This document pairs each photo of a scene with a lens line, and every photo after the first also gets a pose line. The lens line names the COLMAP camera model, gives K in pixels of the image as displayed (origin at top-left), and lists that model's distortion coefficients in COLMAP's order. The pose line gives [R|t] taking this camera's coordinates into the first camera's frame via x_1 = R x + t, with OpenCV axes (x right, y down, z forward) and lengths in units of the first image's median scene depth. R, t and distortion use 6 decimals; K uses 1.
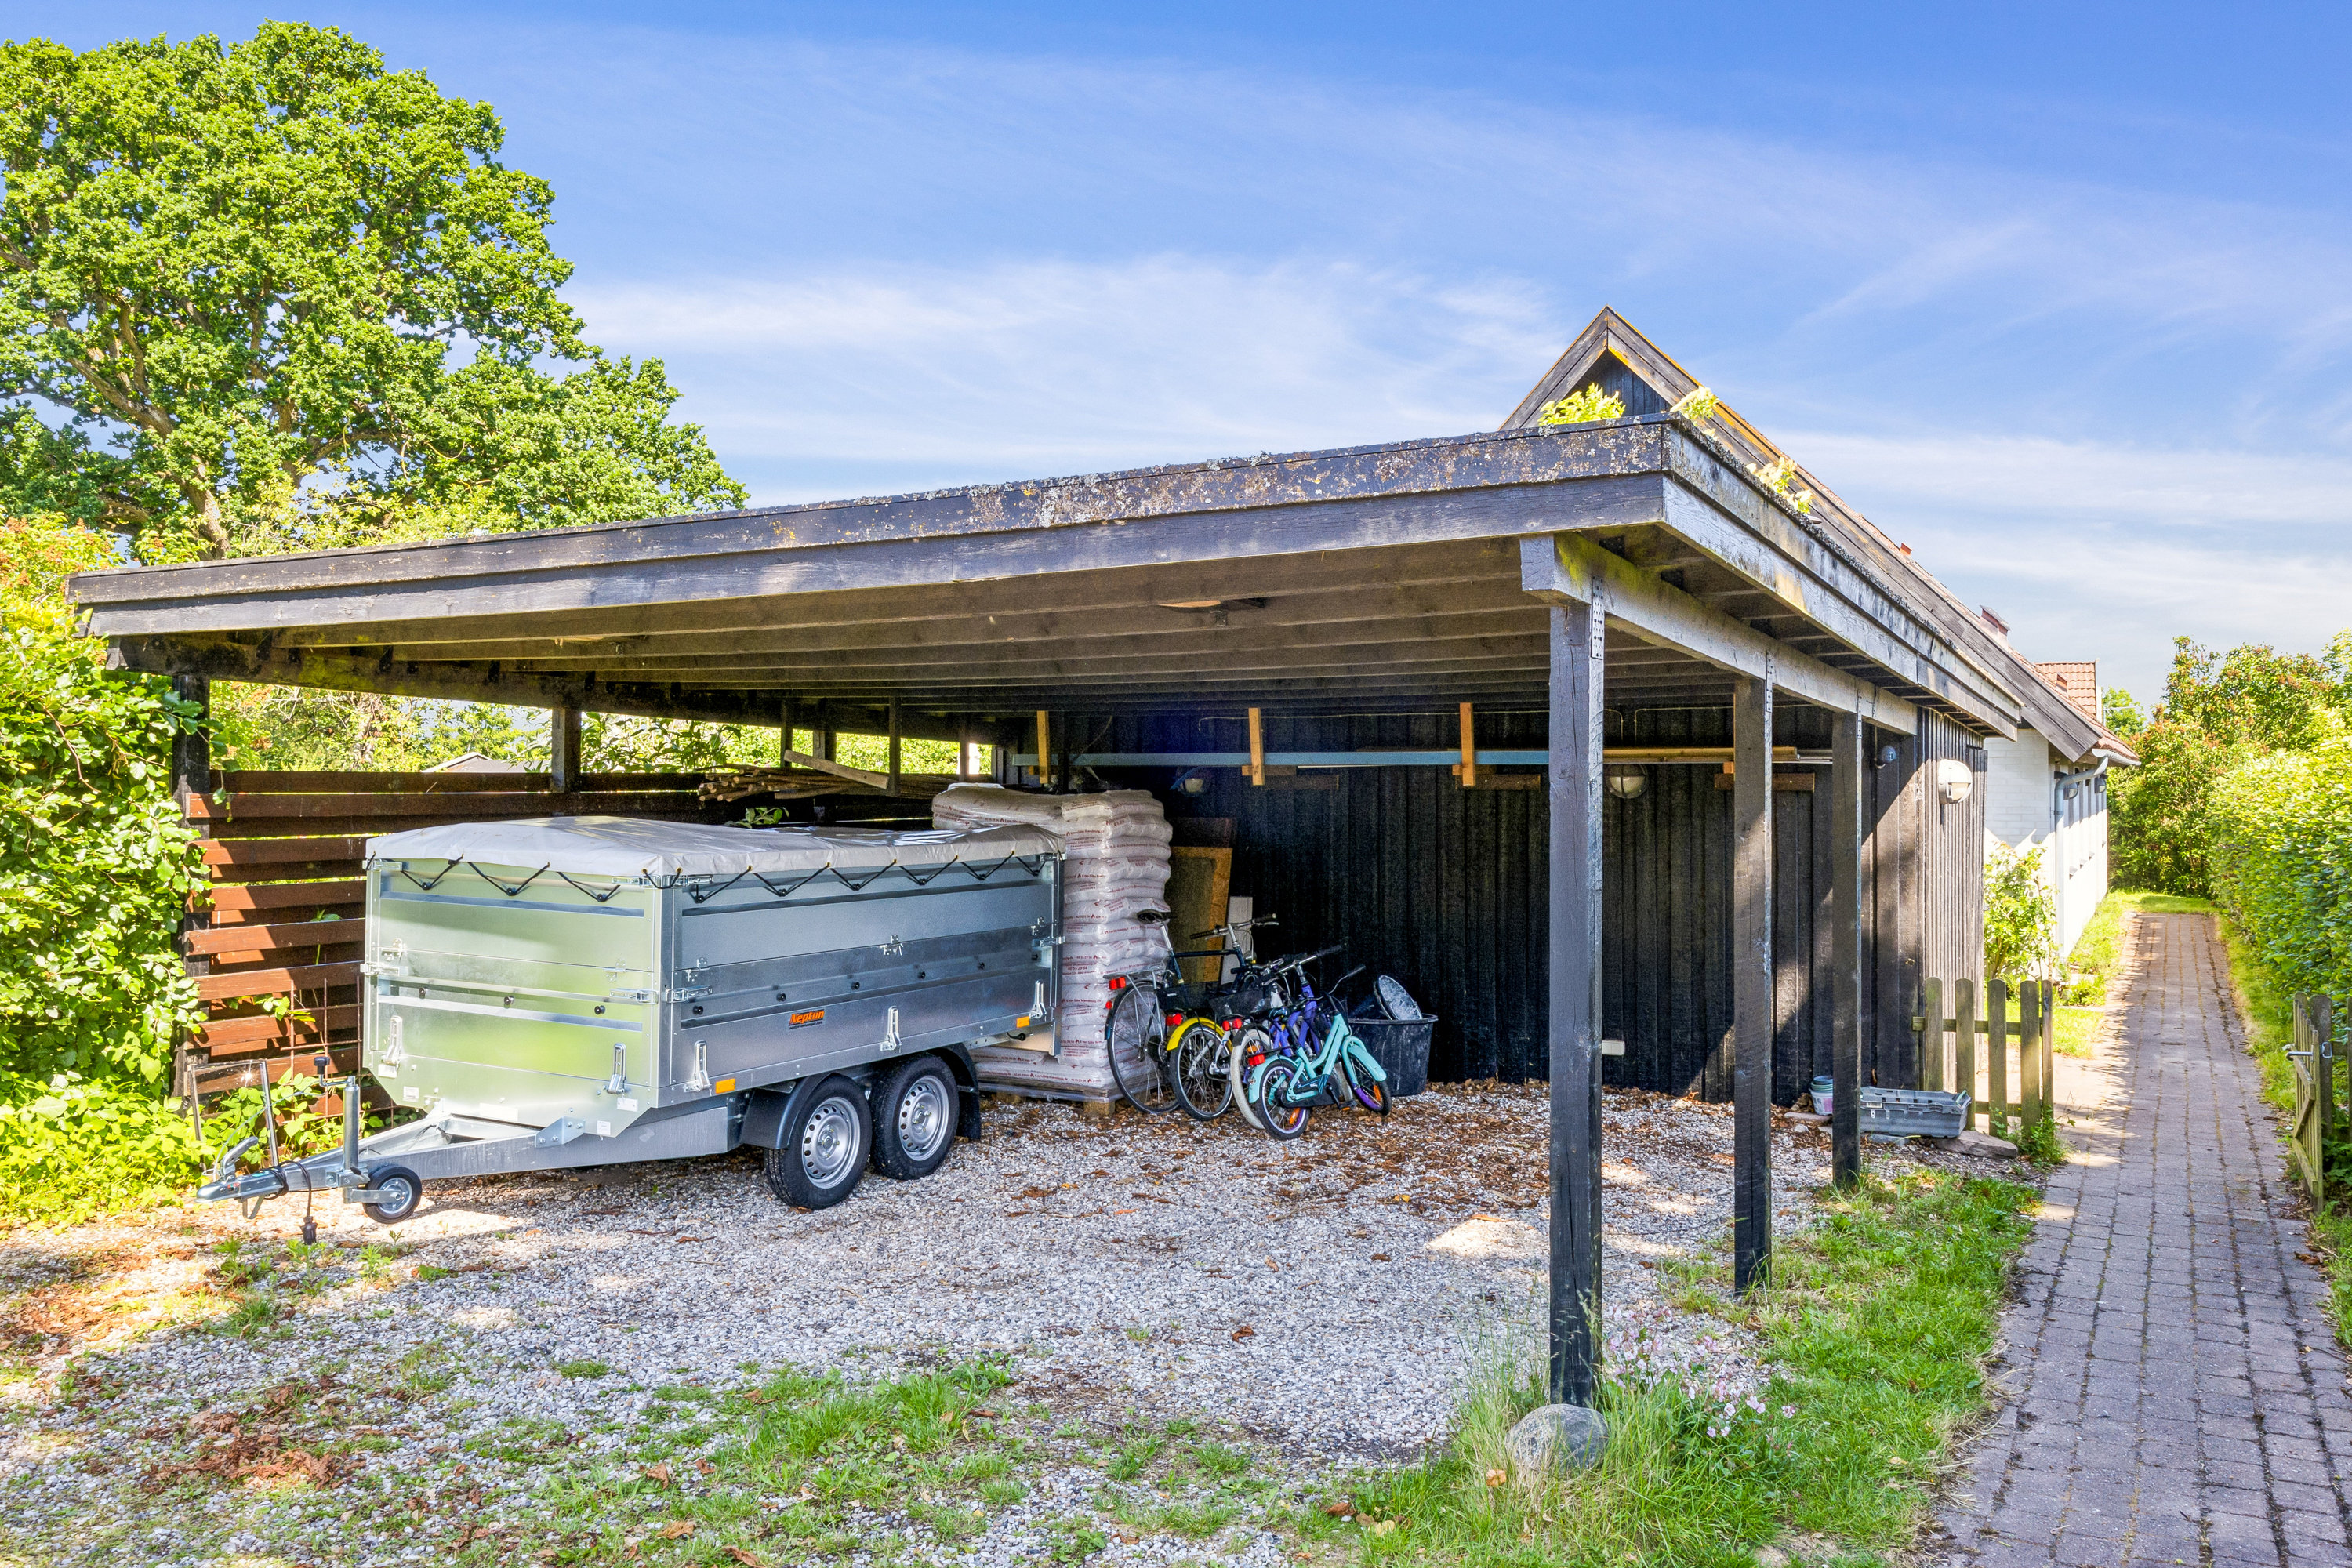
lens RADIAL K [[1771.8, 0, 1172.9], [0, 1771.8, 778.7], [0, 0, 1]] dist [0.003902, 0.002631]
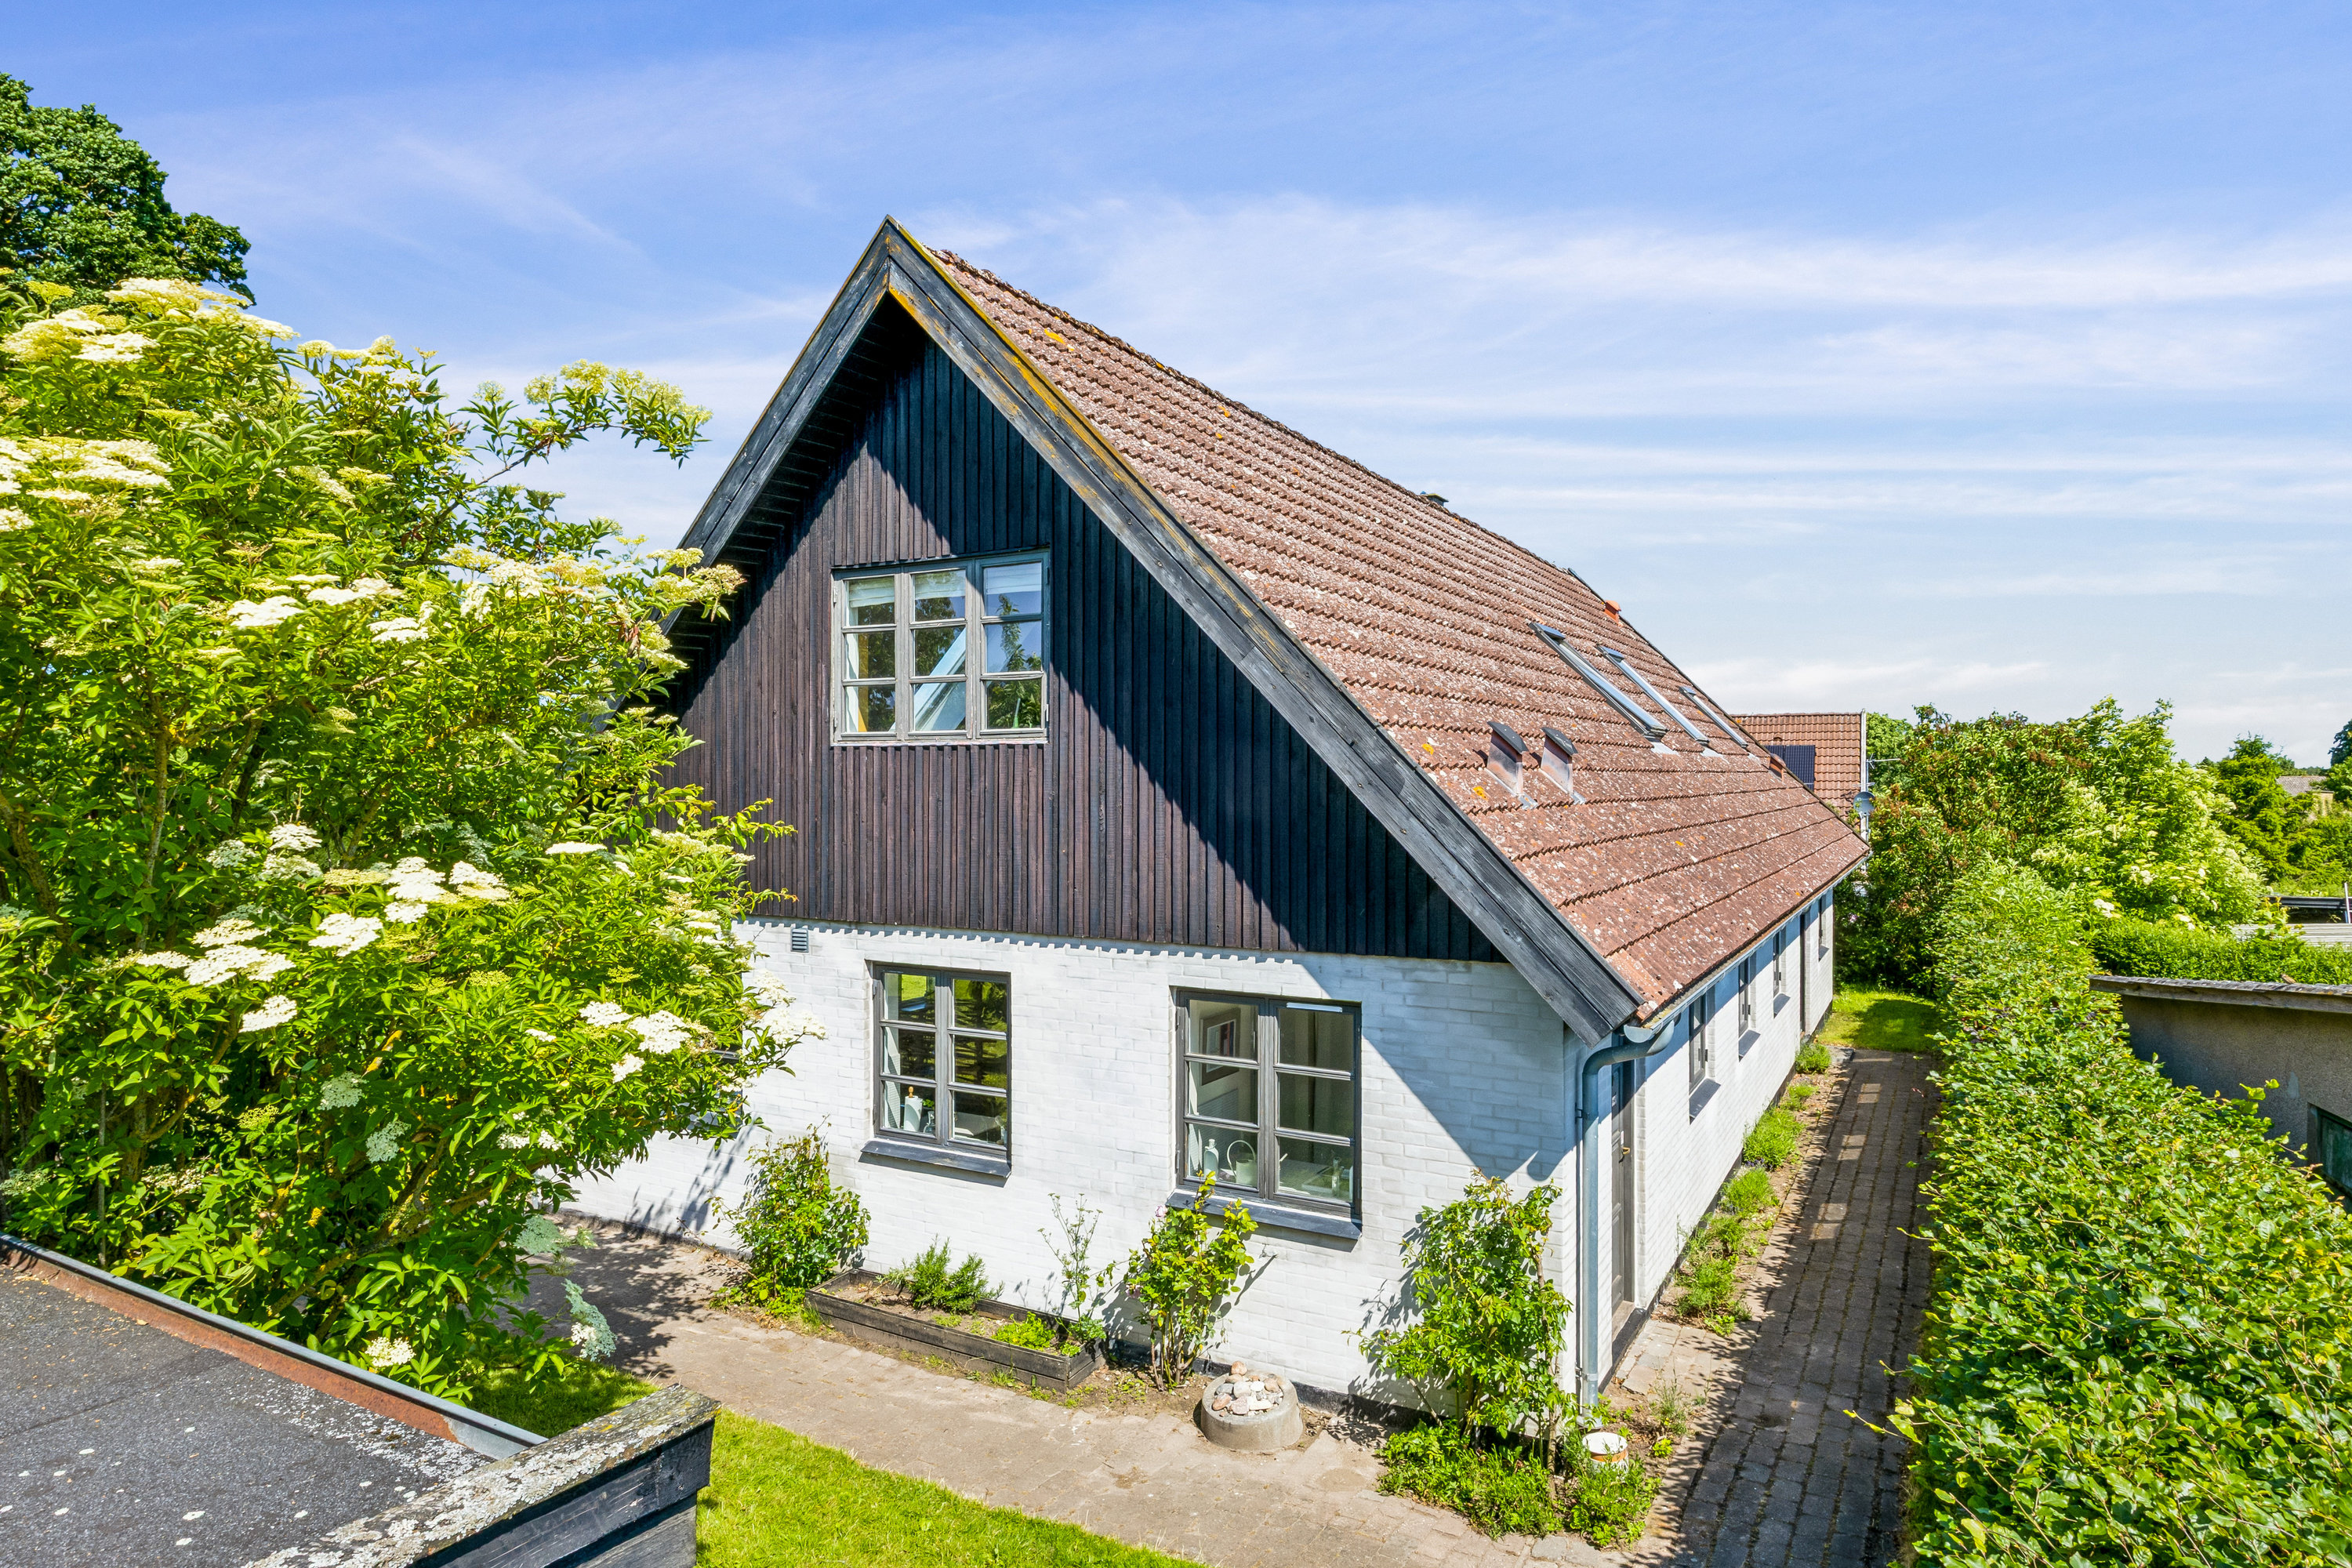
lens RADIAL K [[1357.9, 0, 1176.7], [0, 1357.9, 783.1], [0, 0, 1]] dist [-0.005843, -0.000531]
pose [[0.999896, -0.001301, -0.014382, 0.348395], [0.001432, 0.999958, 0.009087, -0.079031], [0.014370, -0.009107, 0.999855, 0.537242]]
